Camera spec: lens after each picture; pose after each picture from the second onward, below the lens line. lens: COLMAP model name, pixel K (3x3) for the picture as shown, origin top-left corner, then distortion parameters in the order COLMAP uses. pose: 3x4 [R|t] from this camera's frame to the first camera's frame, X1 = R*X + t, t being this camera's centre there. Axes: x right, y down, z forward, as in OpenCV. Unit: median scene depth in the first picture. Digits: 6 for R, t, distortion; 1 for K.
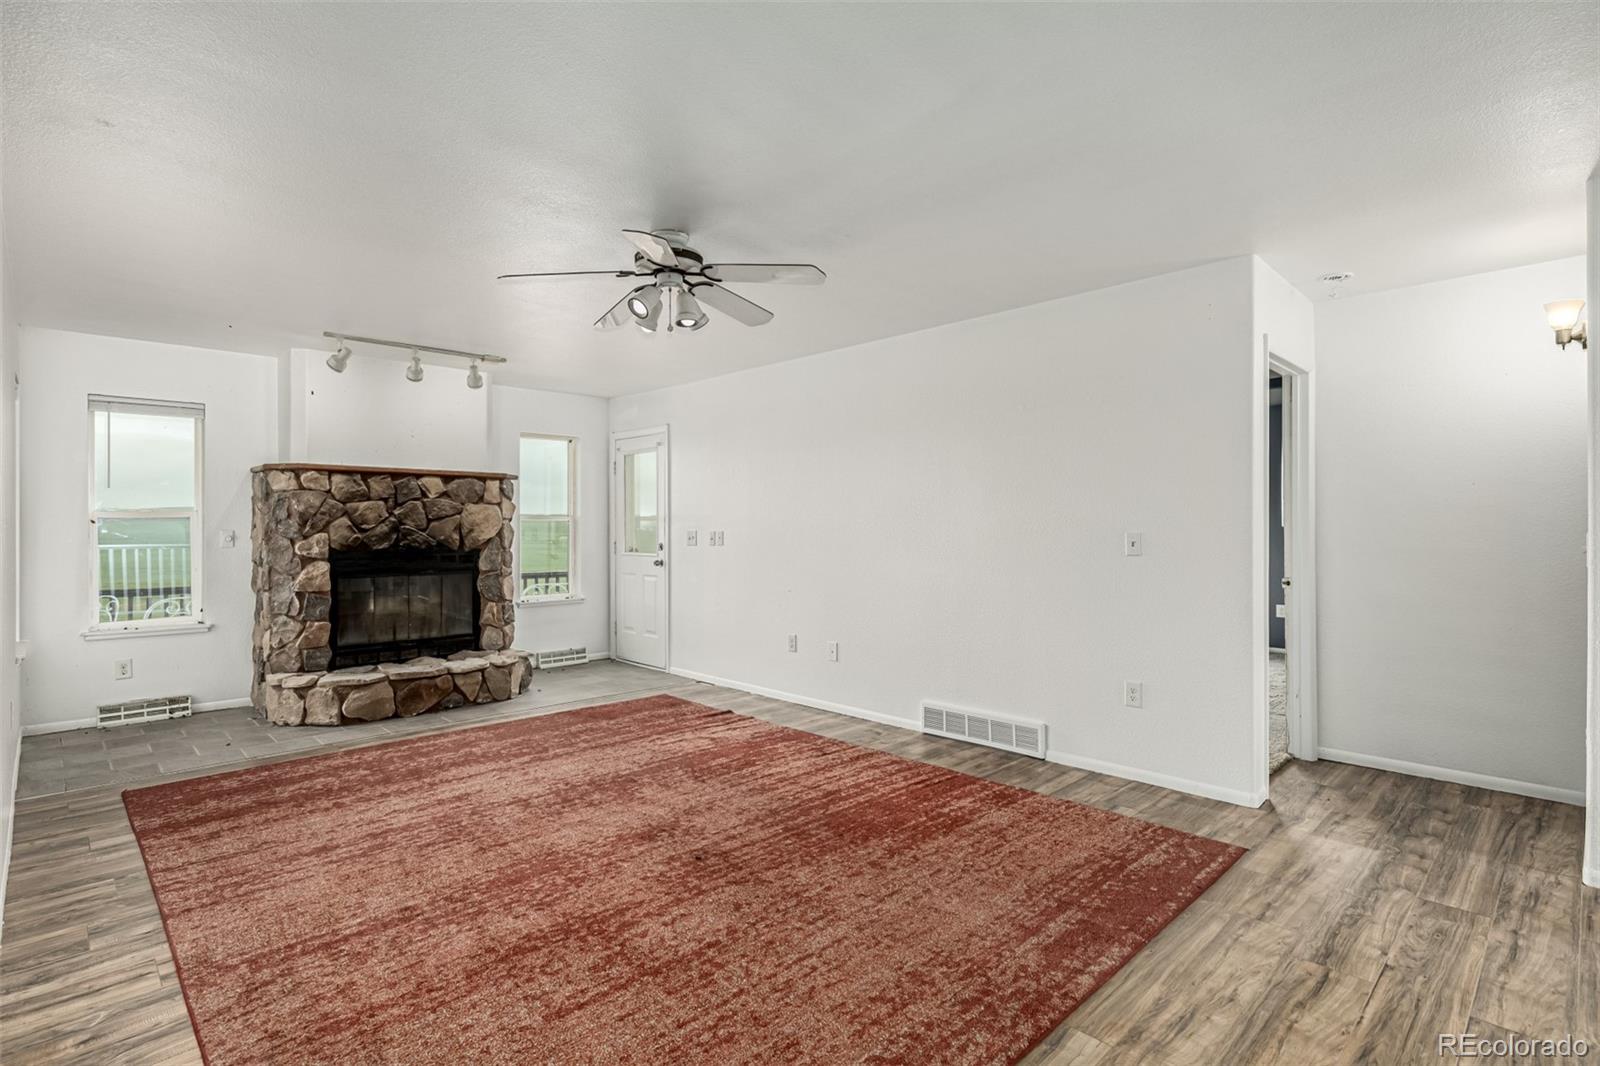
lens RADIAL K [[755.8, 0, 798.9], [0, 755.8, 529.6], [0, 0, 1]] dist [-0.004379, 0.000359]
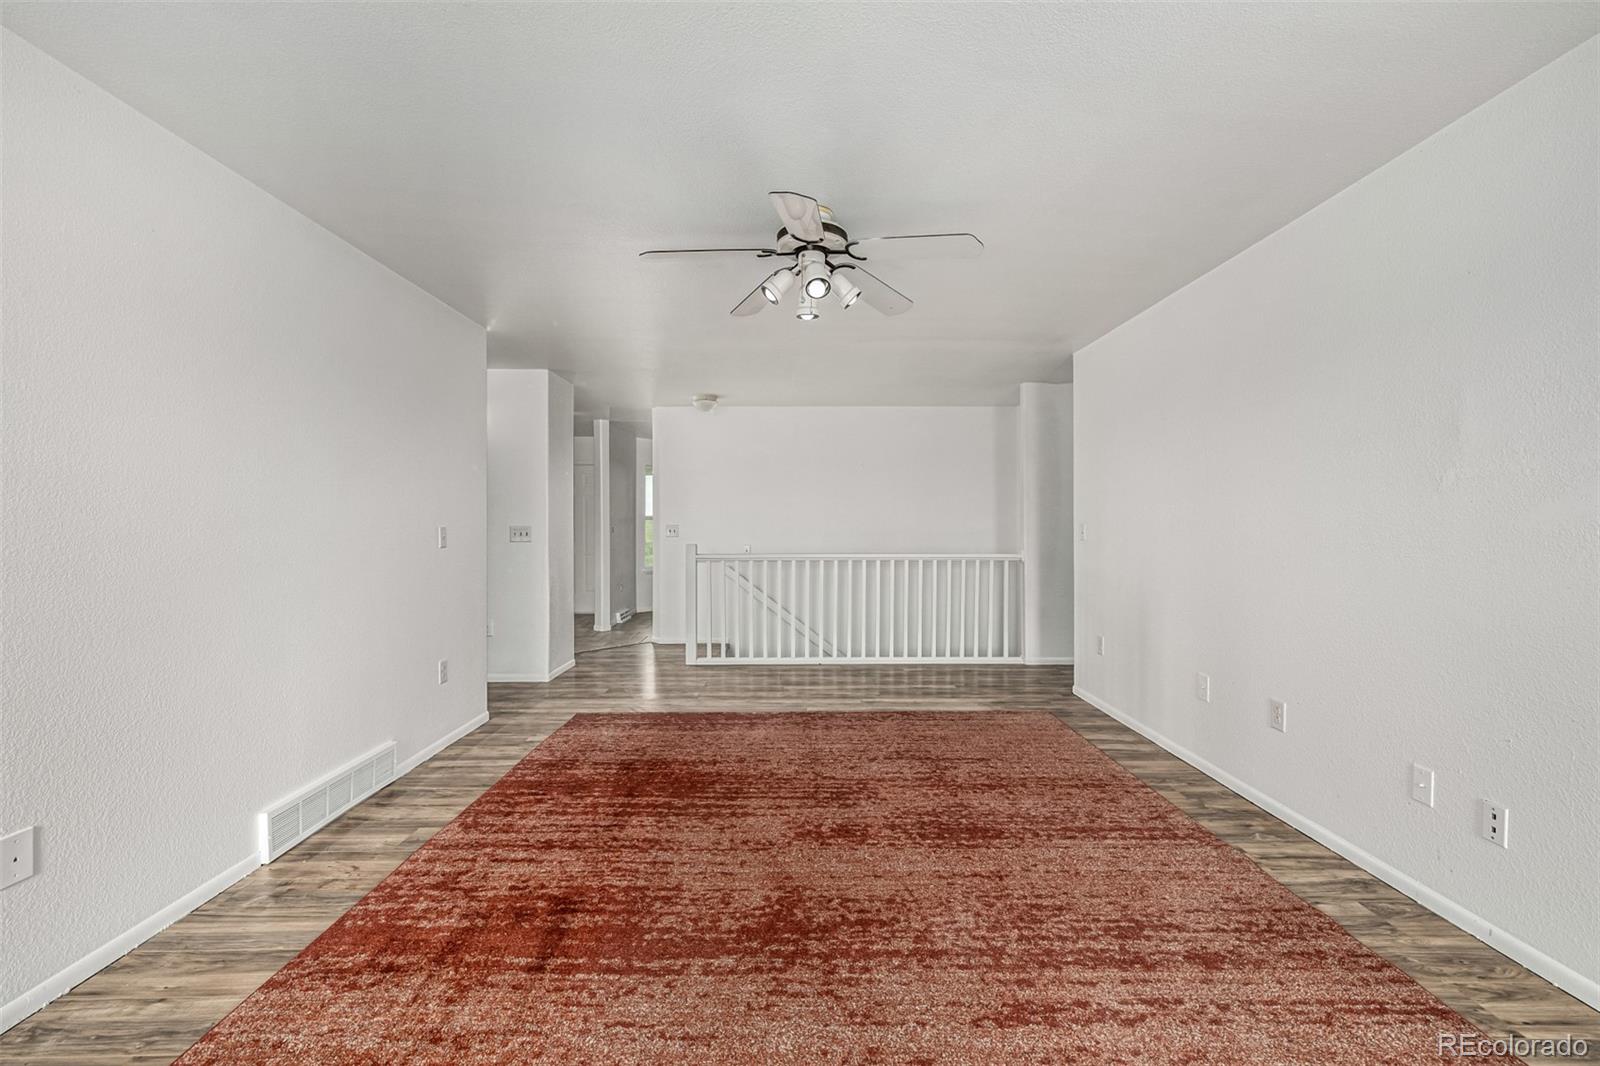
lens RADIAL K [[667.5, 0, 801.2], [0, 667.5, 530.9], [0, 0, 1]] dist [0.002234, -0.000448]
pose [[-0.716720, -0.000126, 0.697361, -0.732652], [0.007947, 0.999934, 0.008347, 0.008807], [-0.697316, 0.011525, -0.716672, 1.575554]]
